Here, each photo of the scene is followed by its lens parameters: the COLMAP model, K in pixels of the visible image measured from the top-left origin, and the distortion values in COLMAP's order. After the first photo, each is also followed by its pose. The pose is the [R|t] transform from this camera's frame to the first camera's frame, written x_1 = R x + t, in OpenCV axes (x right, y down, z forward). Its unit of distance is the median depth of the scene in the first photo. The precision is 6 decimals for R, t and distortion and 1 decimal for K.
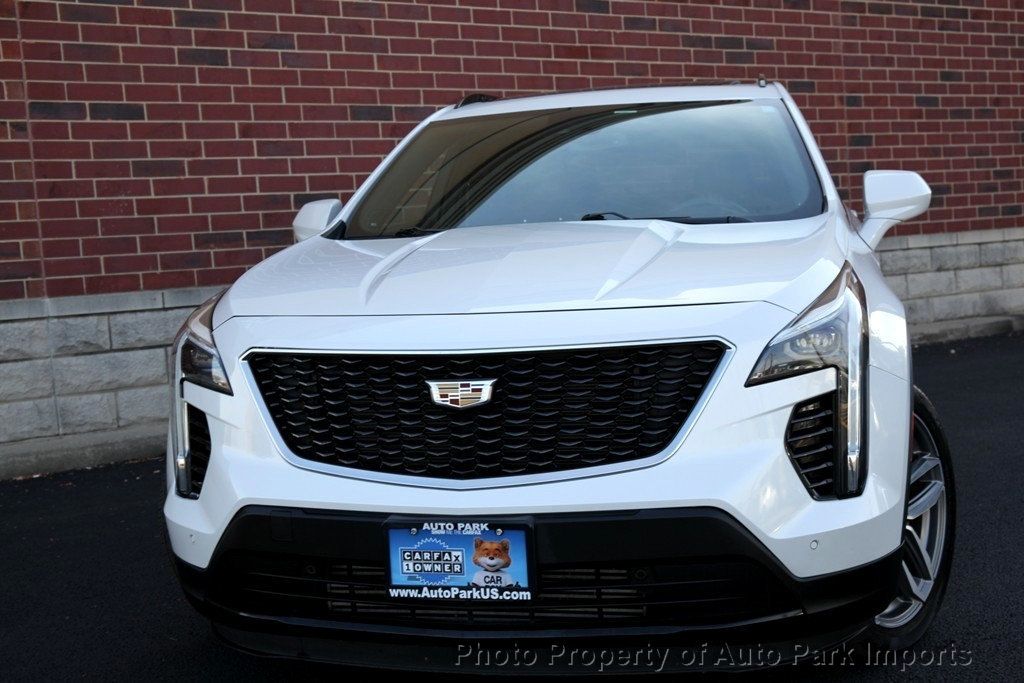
lens RADIAL K [[1311.7, 0, 512.0], [0, 1311.7, 341.5], [0, 0, 1]] dist [0.026762, 0.041610]
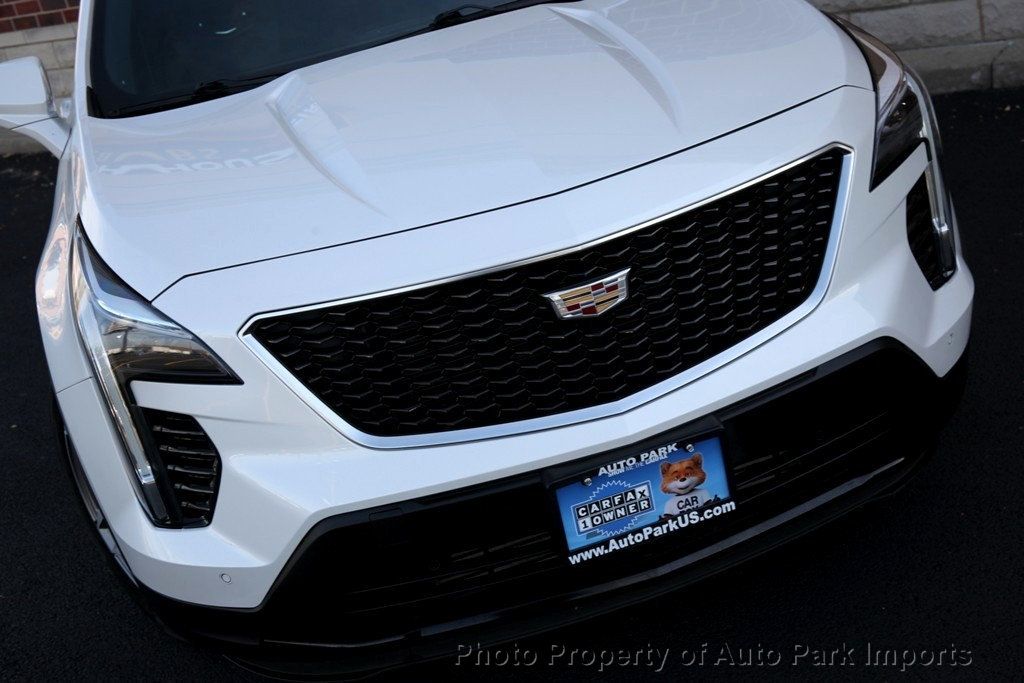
lens RADIAL K [[1311.7, 0, 512.0], [0, 1311.7, 341.5], [0, 0, 1]] dist [0.026762, 0.041610]
pose [[0.871158, -0.309625, 0.381071, -0.387148], [0.222414, 0.940762, 0.255927, -0.146897], [-0.437739, -0.138197, 0.888418, 0.324289]]
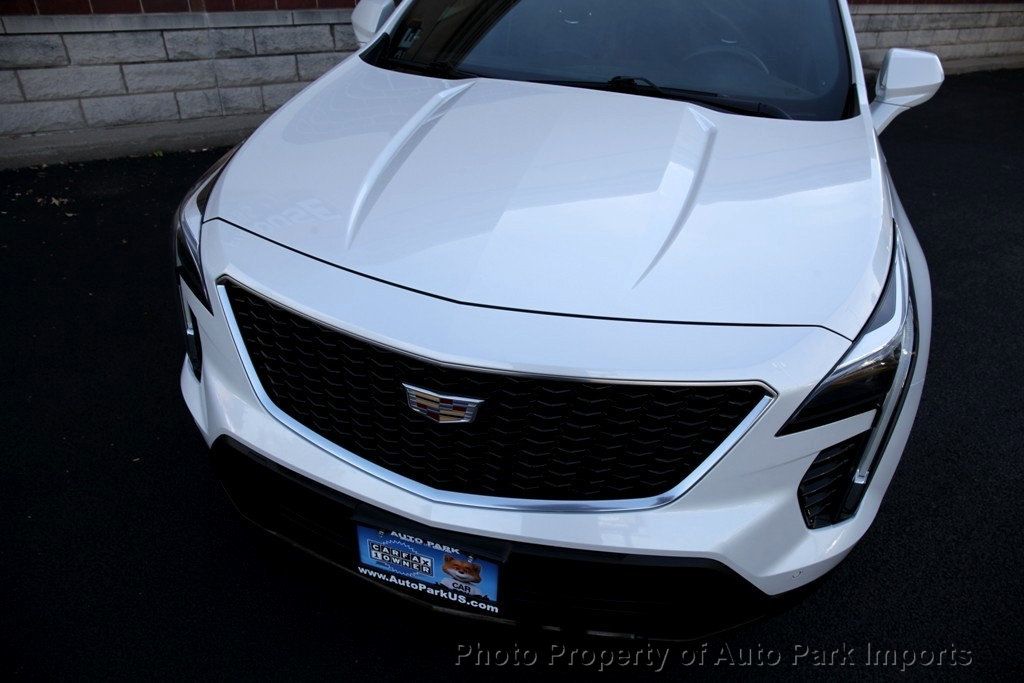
lens RADIAL K [[681.2, 0, 512.0], [0, 681.2, 341.5], [0, 0, 1]] dist [-0.046482, 0.006273]
pose [[0.993386, 0.114822, -0.000369, 0.001688], [-0.102039, 0.884264, 0.455703, -0.202681], [0.052651, -0.452652, 0.890132, 0.632709]]
